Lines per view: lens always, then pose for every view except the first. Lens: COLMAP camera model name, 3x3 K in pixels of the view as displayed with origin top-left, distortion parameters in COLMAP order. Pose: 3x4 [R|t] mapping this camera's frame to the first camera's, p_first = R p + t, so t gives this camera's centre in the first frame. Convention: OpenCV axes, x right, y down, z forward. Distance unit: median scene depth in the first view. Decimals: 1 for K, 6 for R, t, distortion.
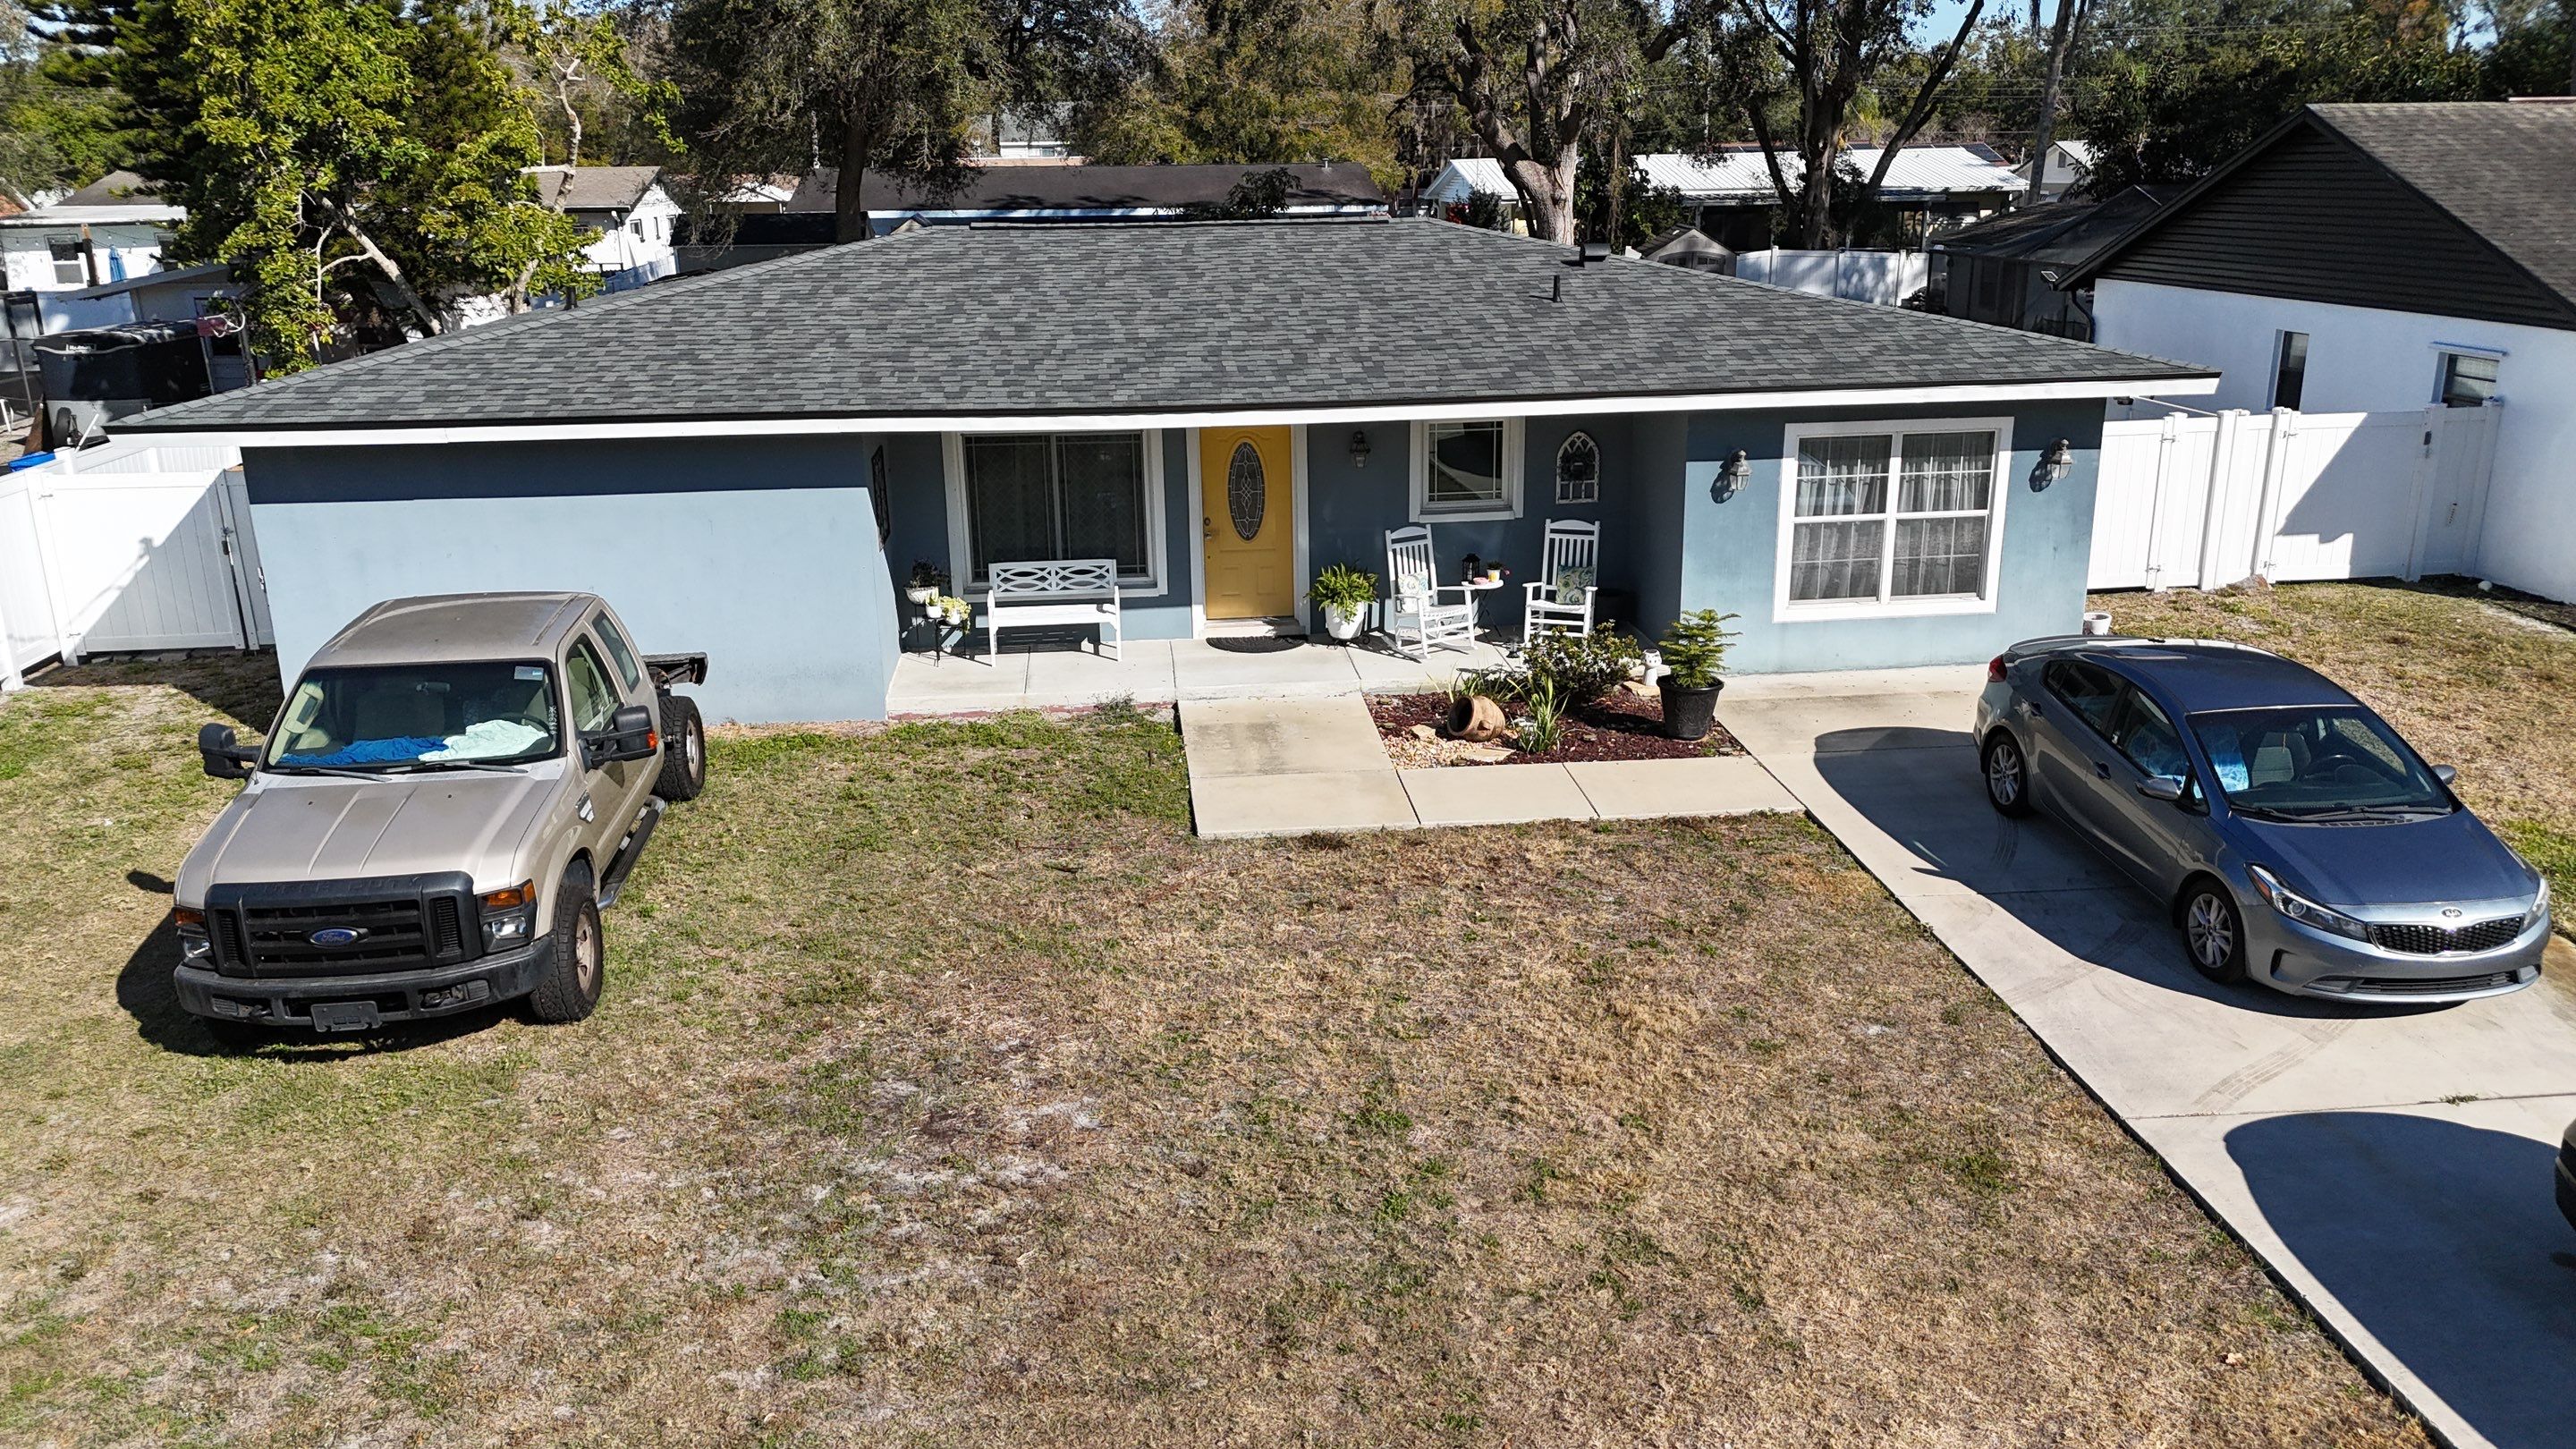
lens RADIAL K [[1891.1, 0, 1298.9], [0, 1891.1, 722.9], [0, 0, 1]] dist [0.085551, -0.075606]
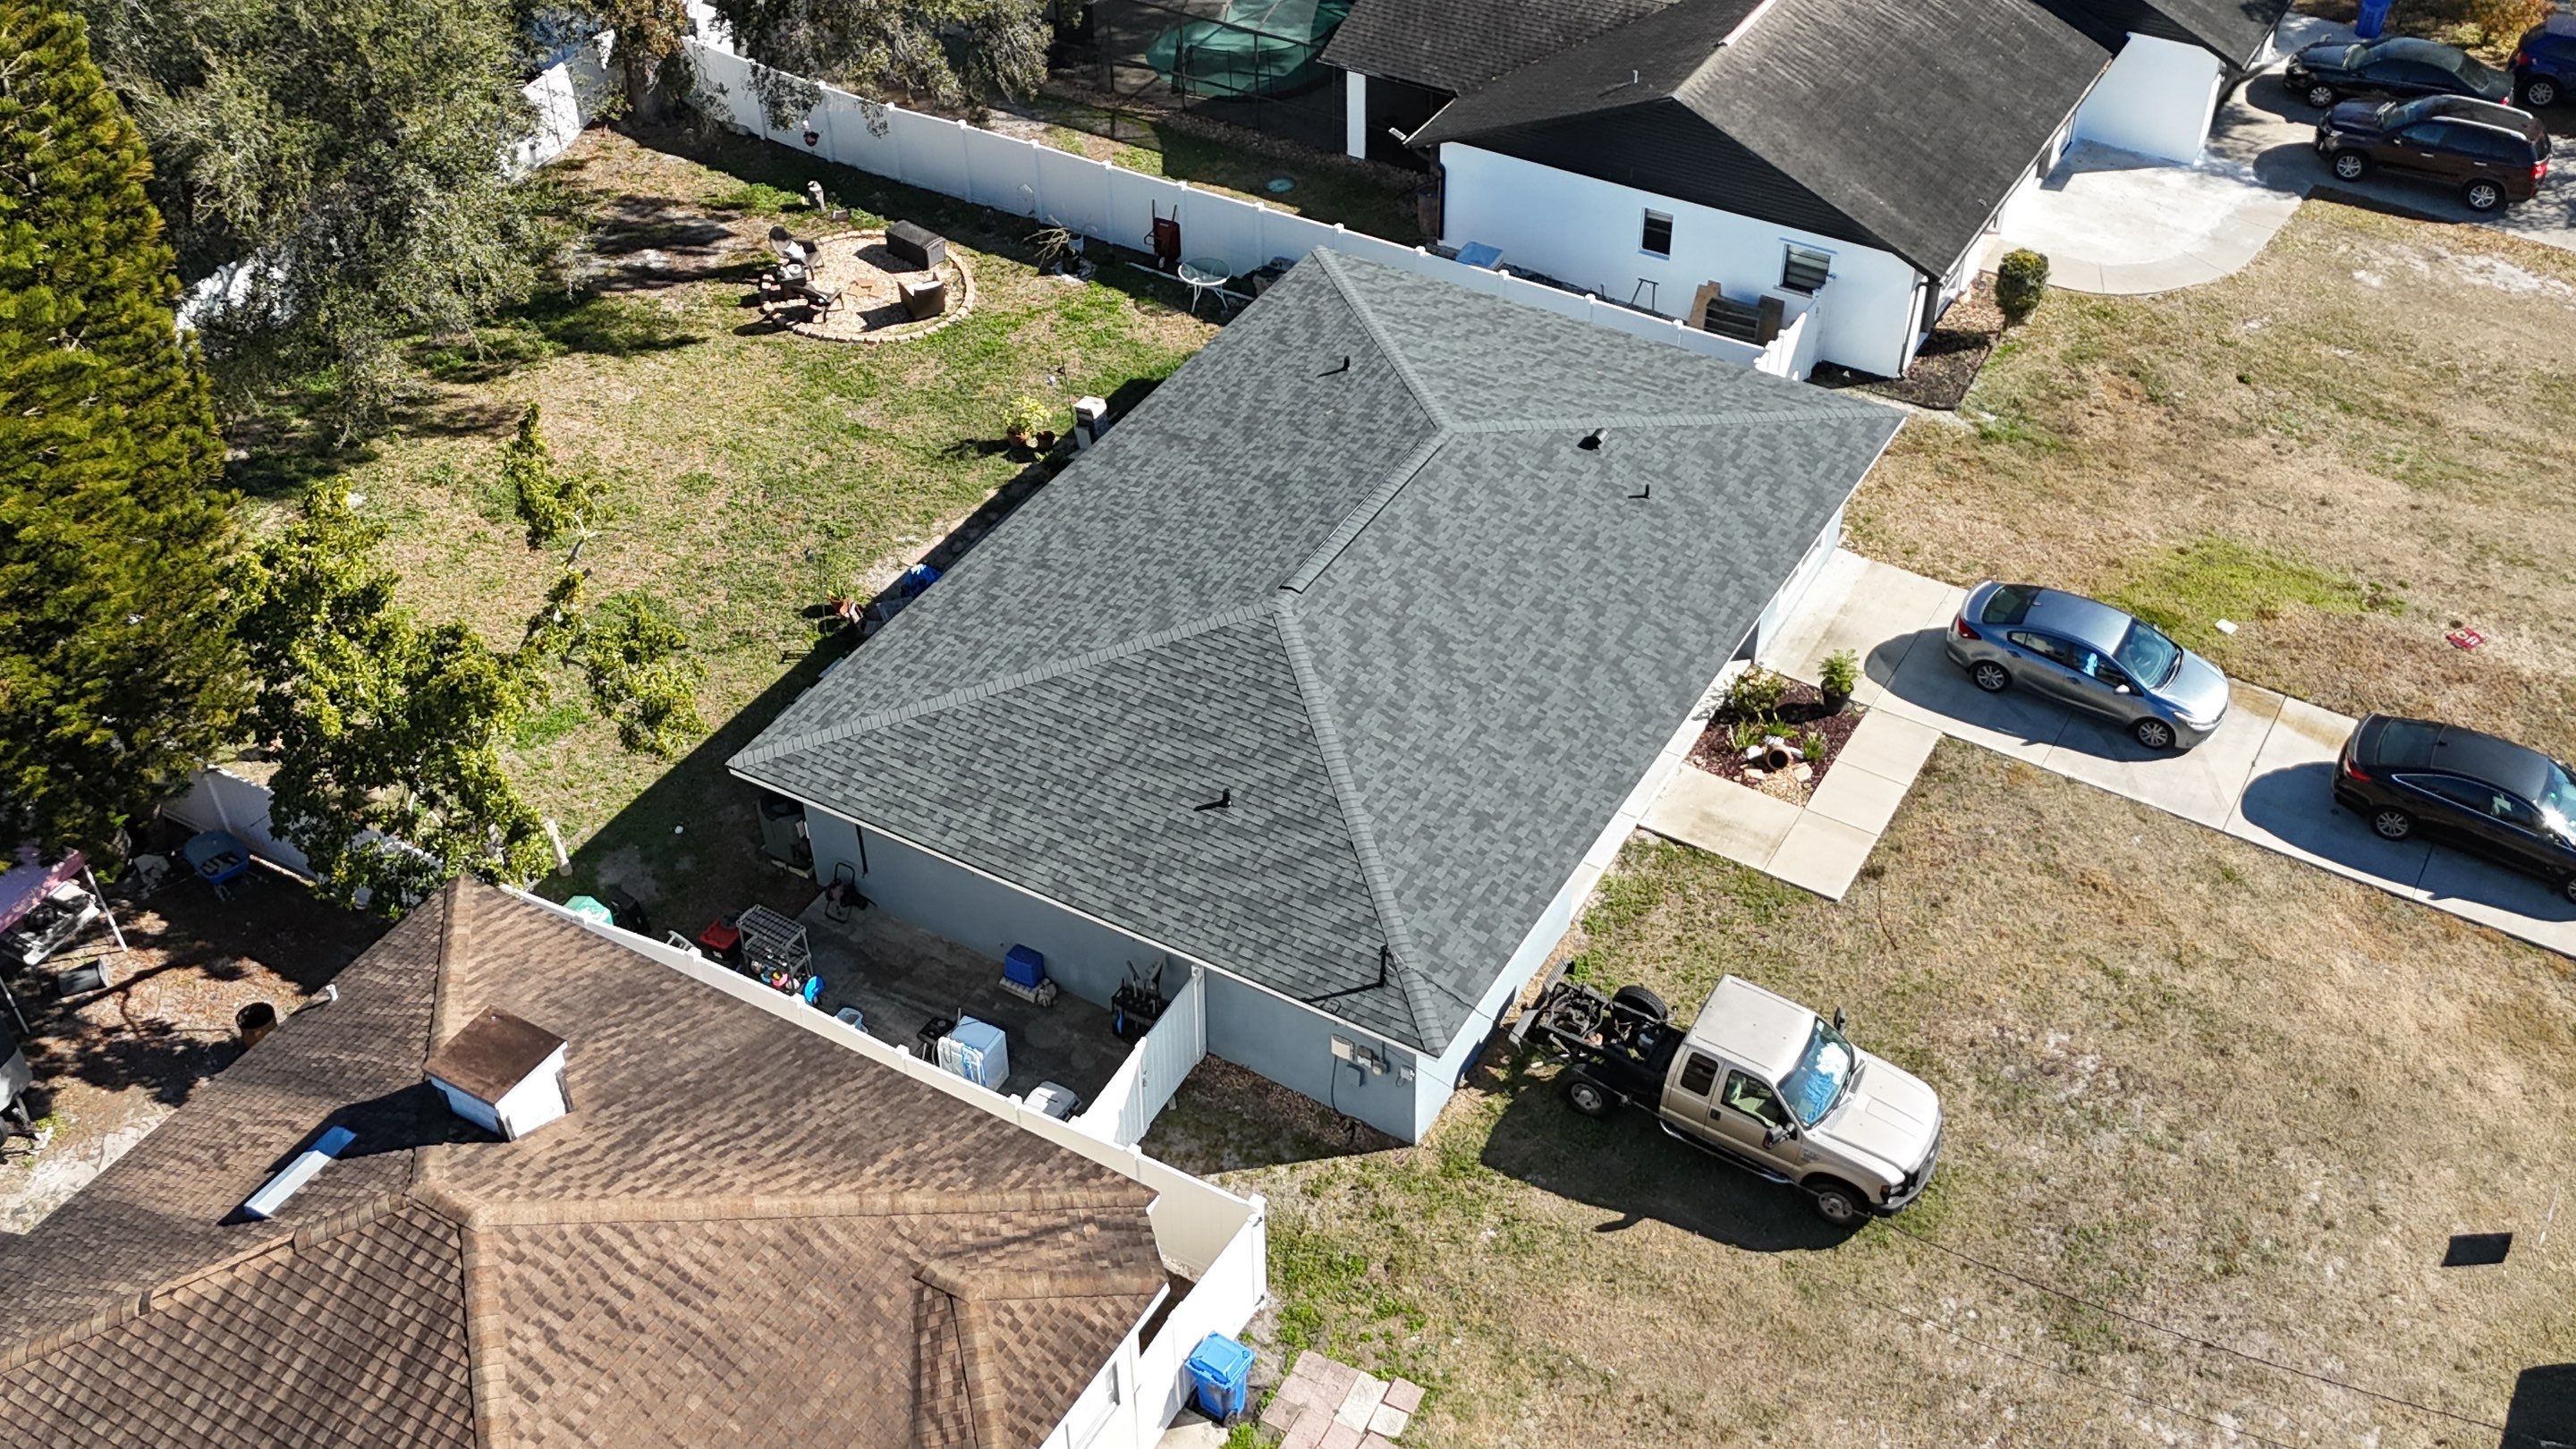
lens RADIAL K [[2537.6, 0, 1300.4], [0, 2537.6, 724.3], [0, 0, 1]] dist [0.163549, -0.316397]
pose [[0.587766, -0.515899, 0.623200, -1.636485], [0.229800, 0.845038, 0.482807, -1.273124], [-0.775708, -0.140566, 0.615239, -0.196020]]
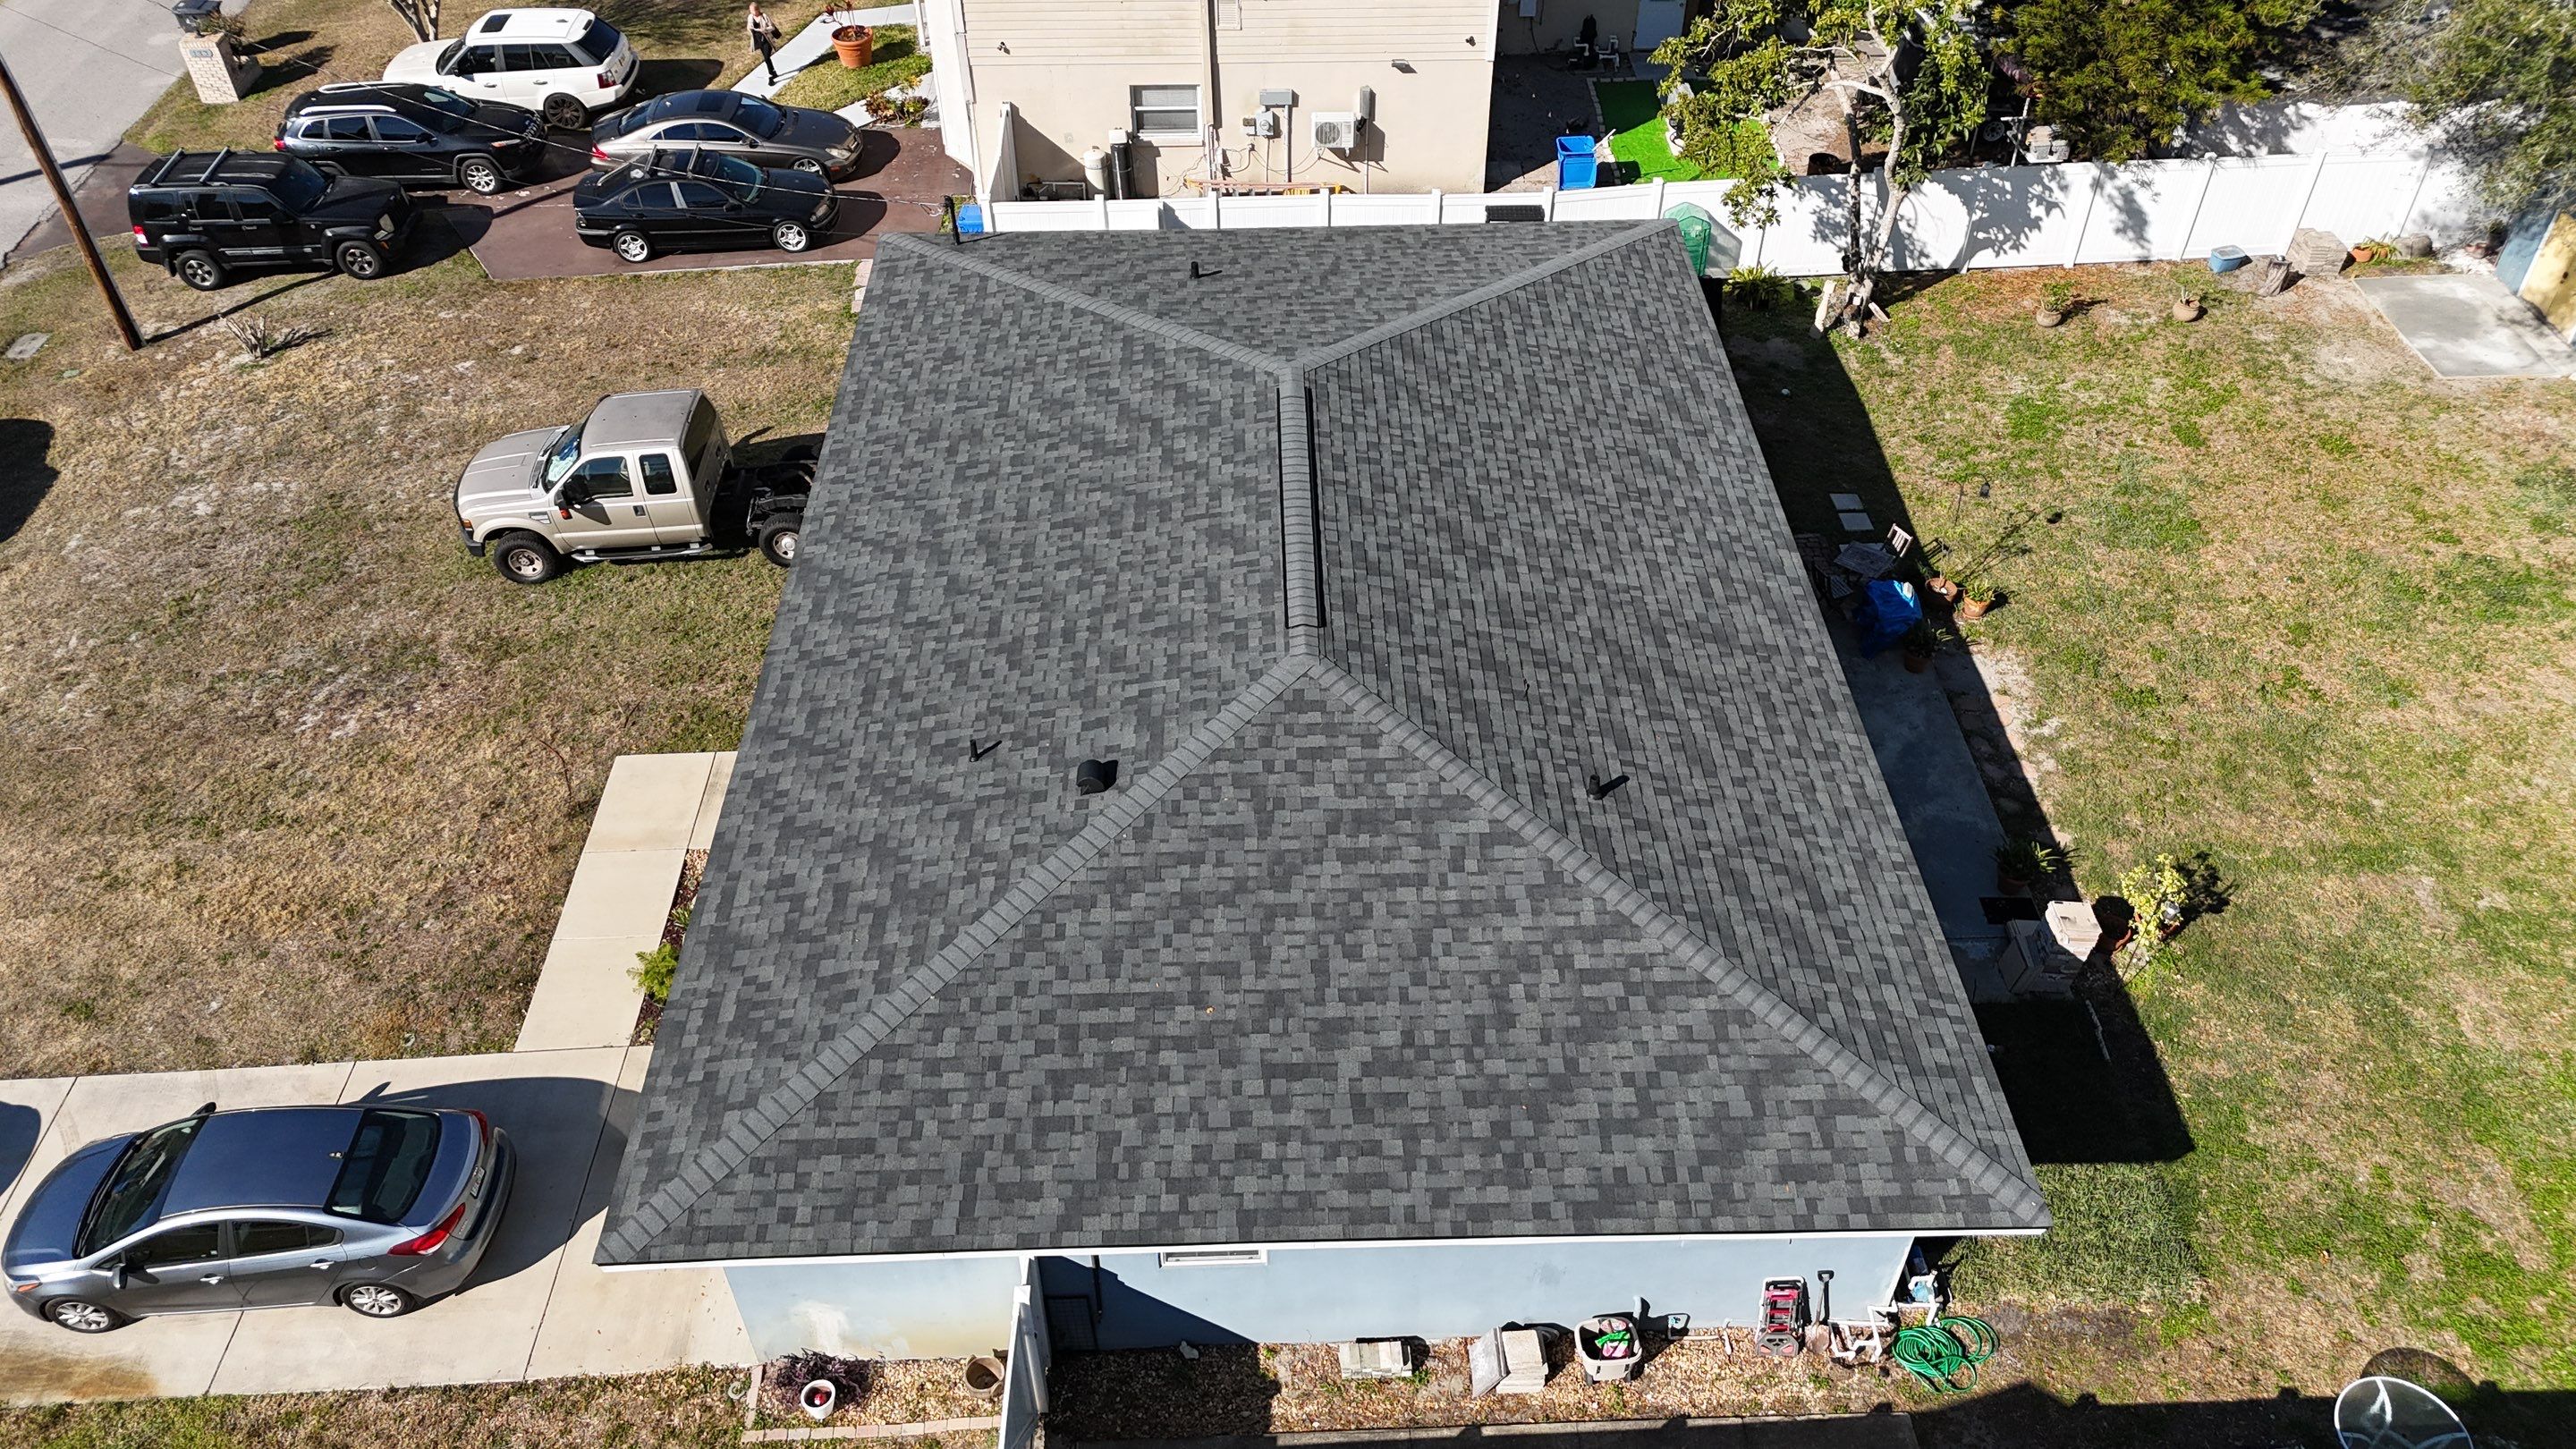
lens RADIAL K [[1891.1, 0, 1298.9], [0, 1891.1, 722.9], [0, 0, 1]] dist [0.085551, -0.075606]
pose [[-0.070405, 0.680537, -0.729323, 0.904169], [-0.280863, 0.688034, 0.669123, -1.022242], [0.957162, 0.251950, 0.142697, 1.061195]]
